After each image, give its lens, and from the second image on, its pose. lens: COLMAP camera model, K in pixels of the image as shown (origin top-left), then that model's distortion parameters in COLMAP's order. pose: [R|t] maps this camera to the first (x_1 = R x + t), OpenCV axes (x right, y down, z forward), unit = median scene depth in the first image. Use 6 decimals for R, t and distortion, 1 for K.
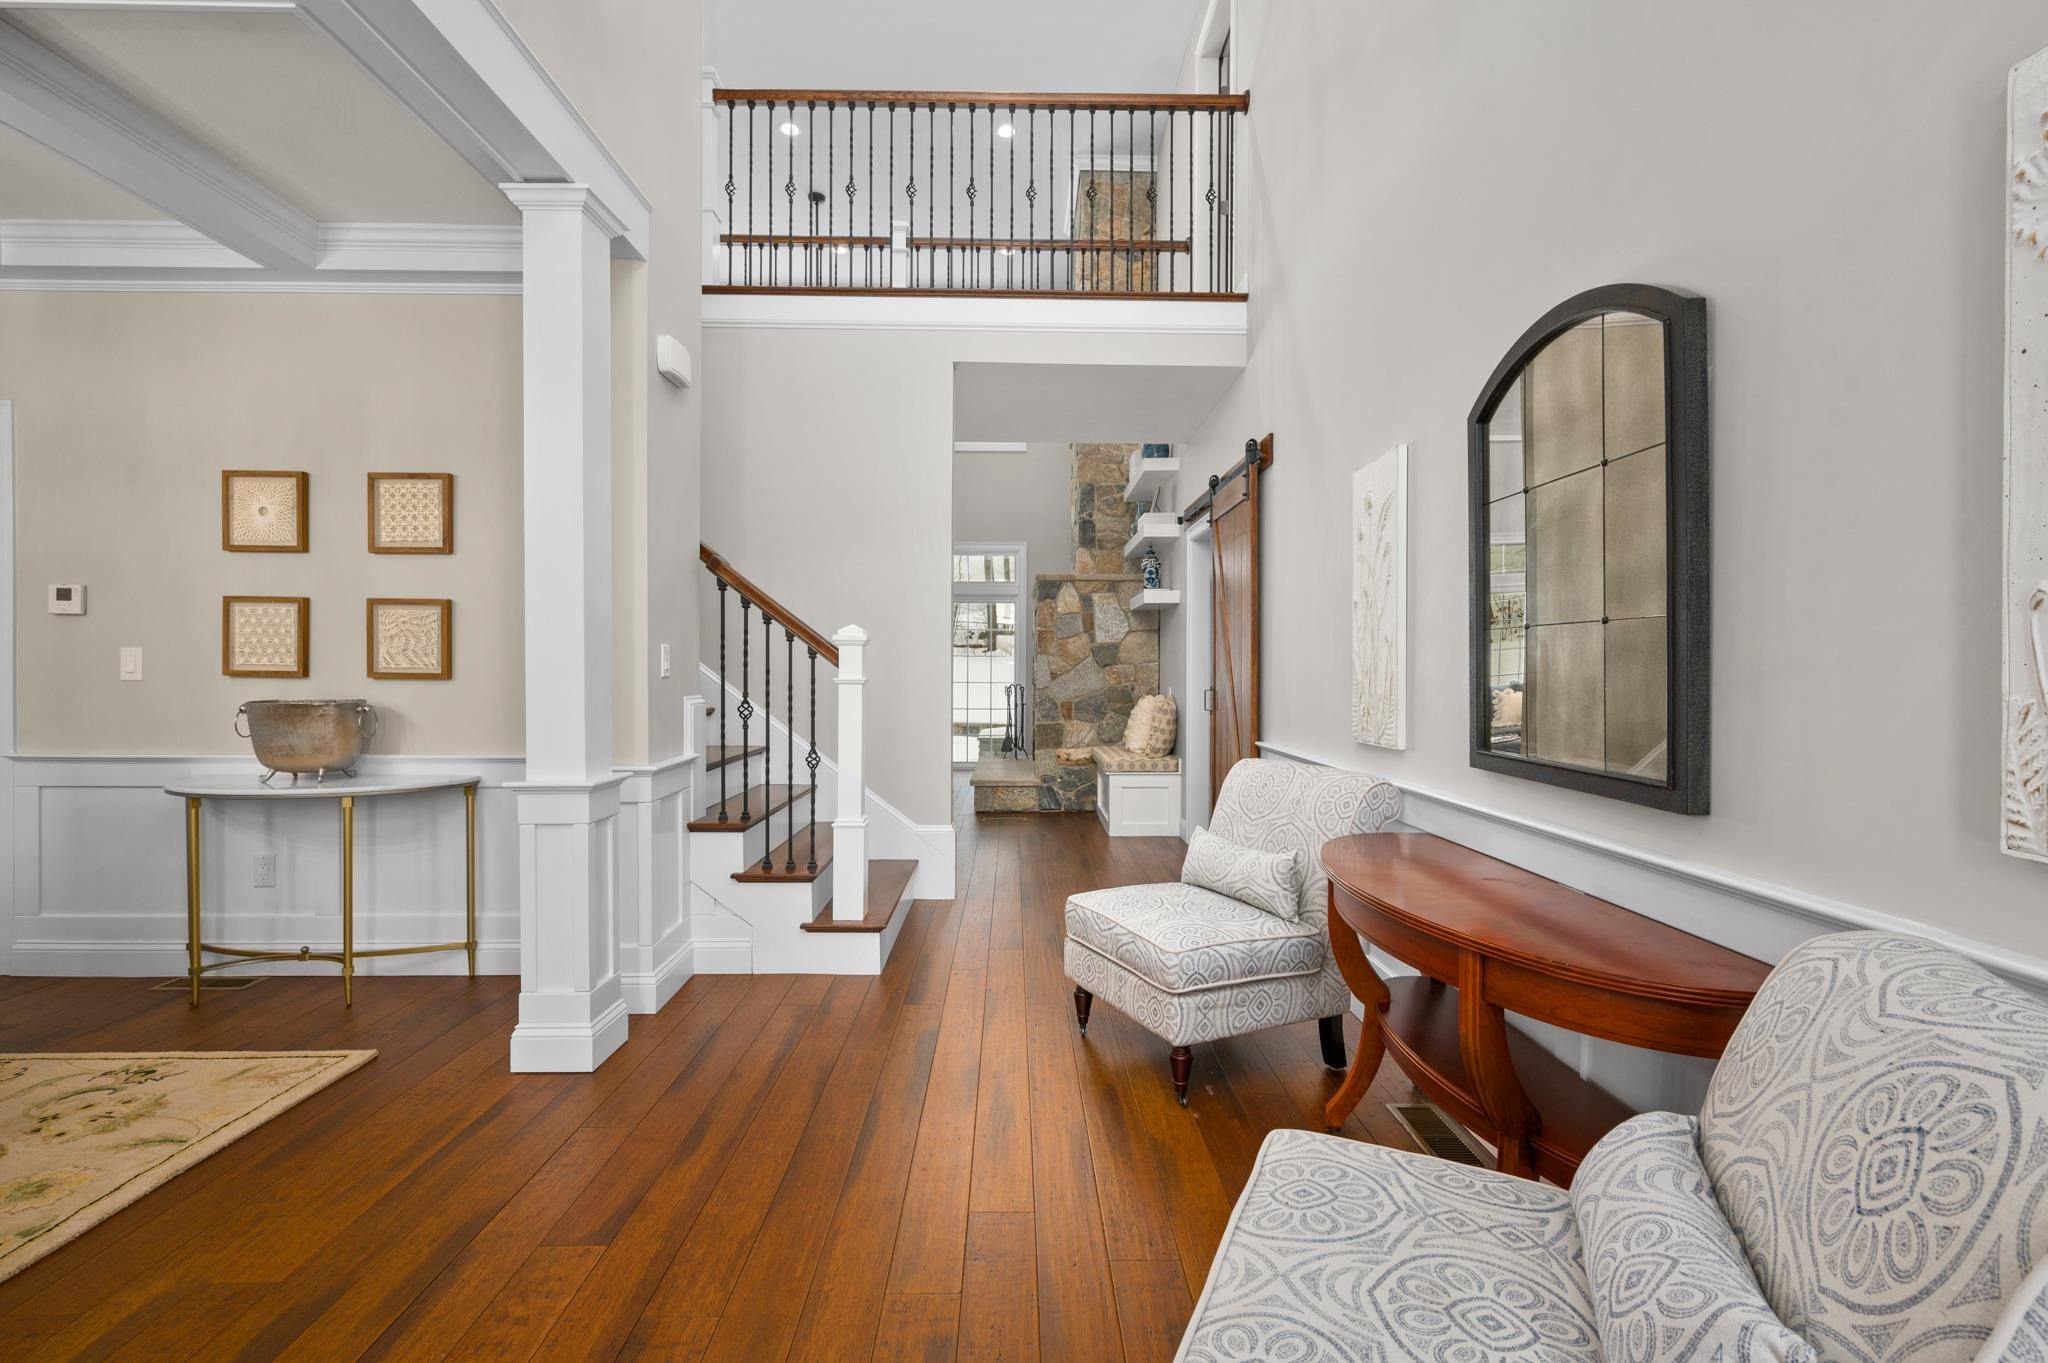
lens RADIAL K [[928.4, 0, 1028.9], [0, 928.4, 670.9], [0, 0, 1]] dist [0.000444, 0.000126]
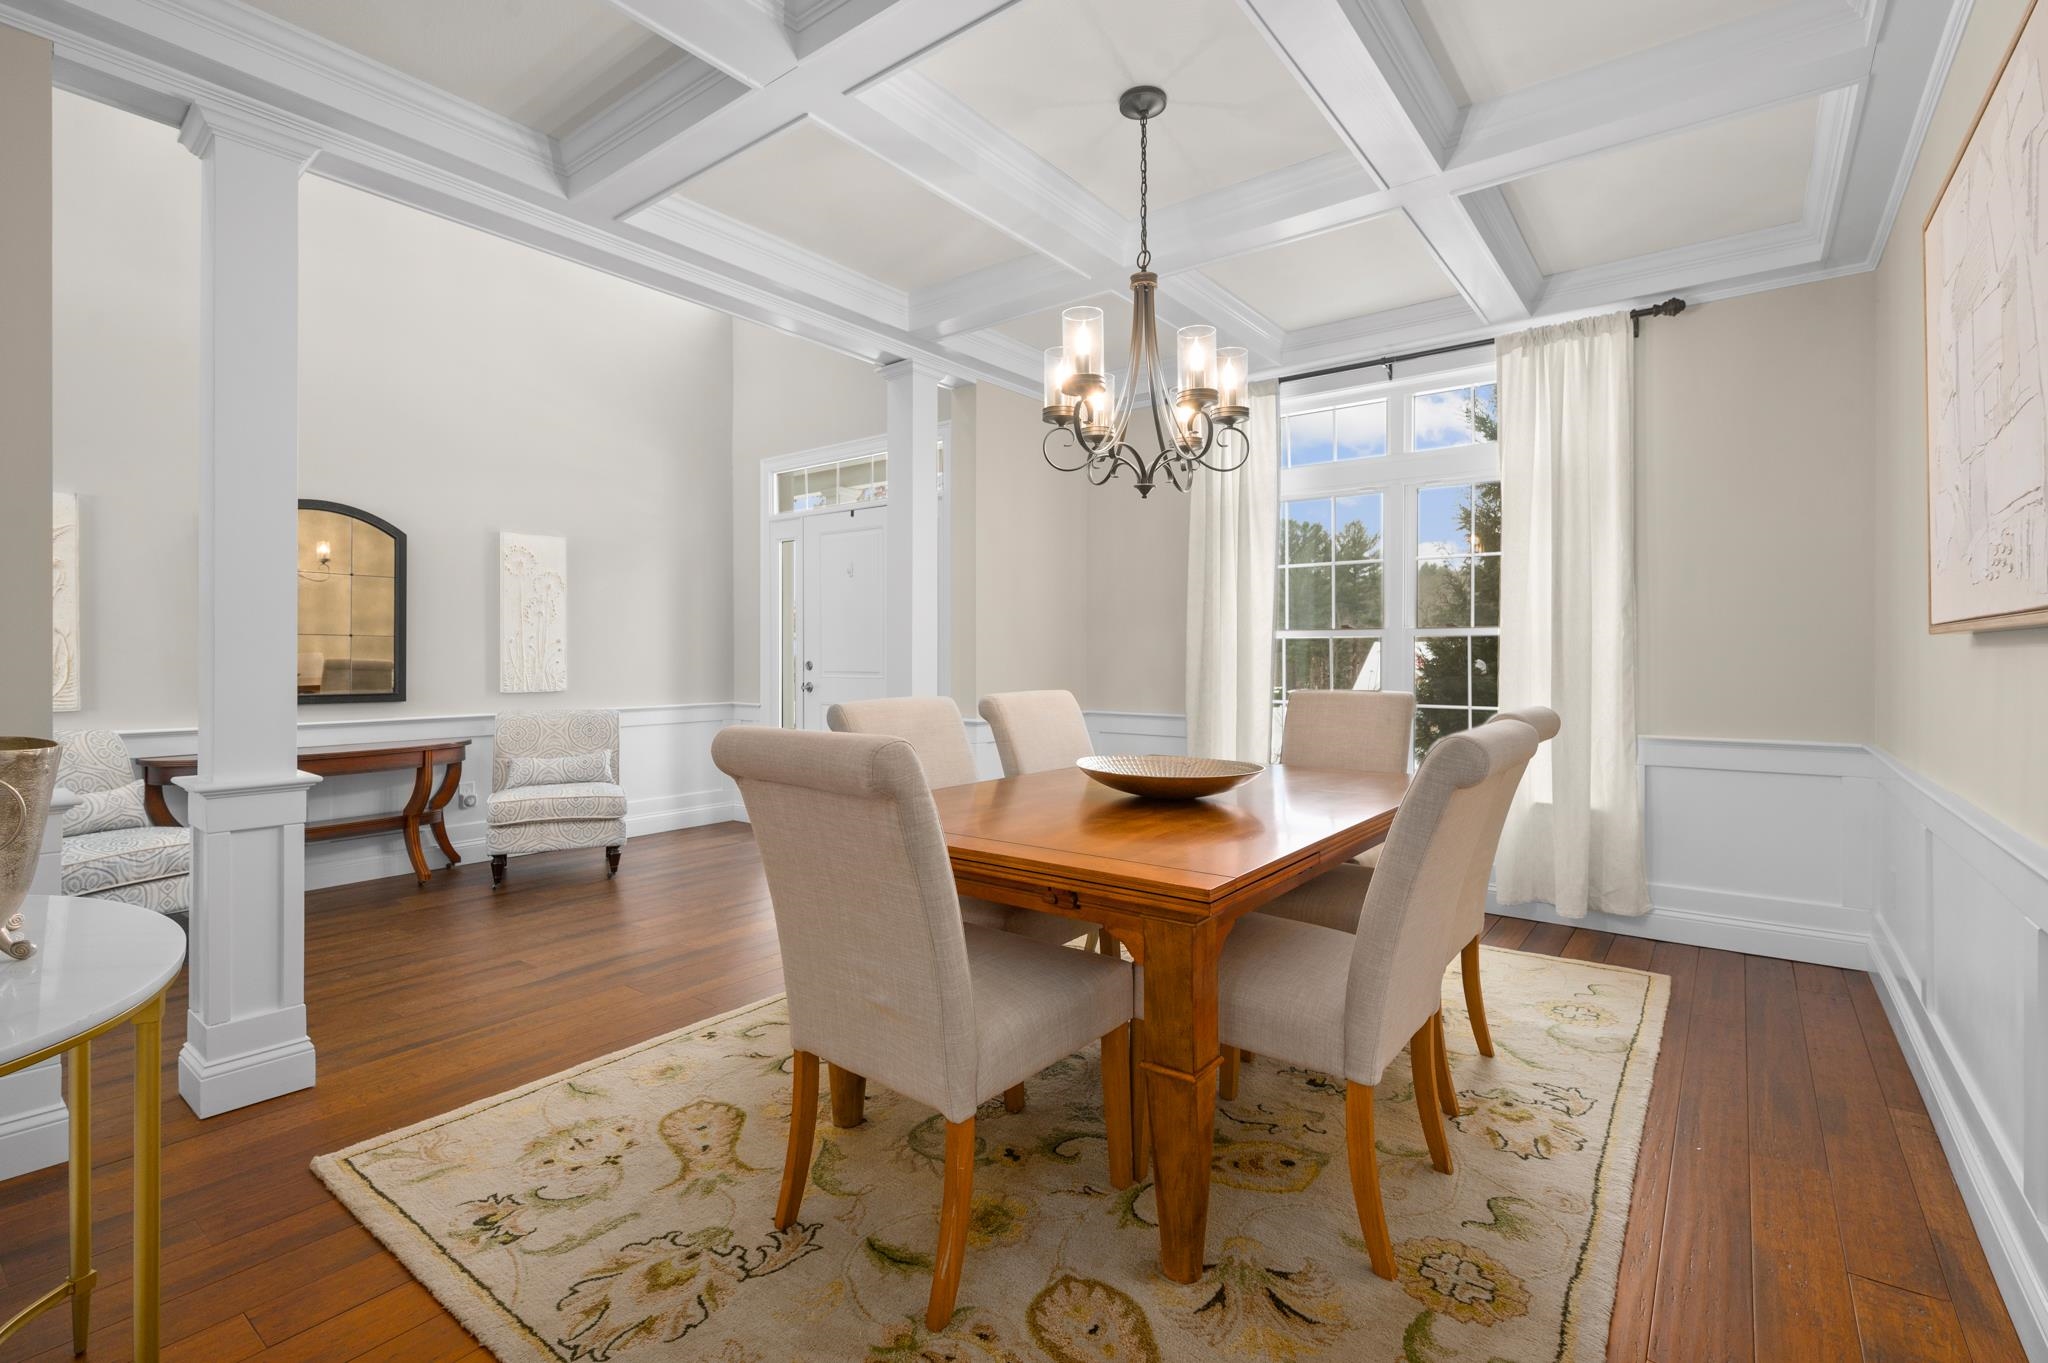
lens RADIAL K [[928.4, 0, 1028.9], [0, 928.4, 670.9], [0, 0, 1]] dist [0.000444, 0.000126]
pose [[-0.787361, -0.014392, 0.616325, -1.952974], [-0.000963, 0.999755, 0.022116, -0.012052], [-0.616492, 0.016820, -0.787182, 1.476150]]
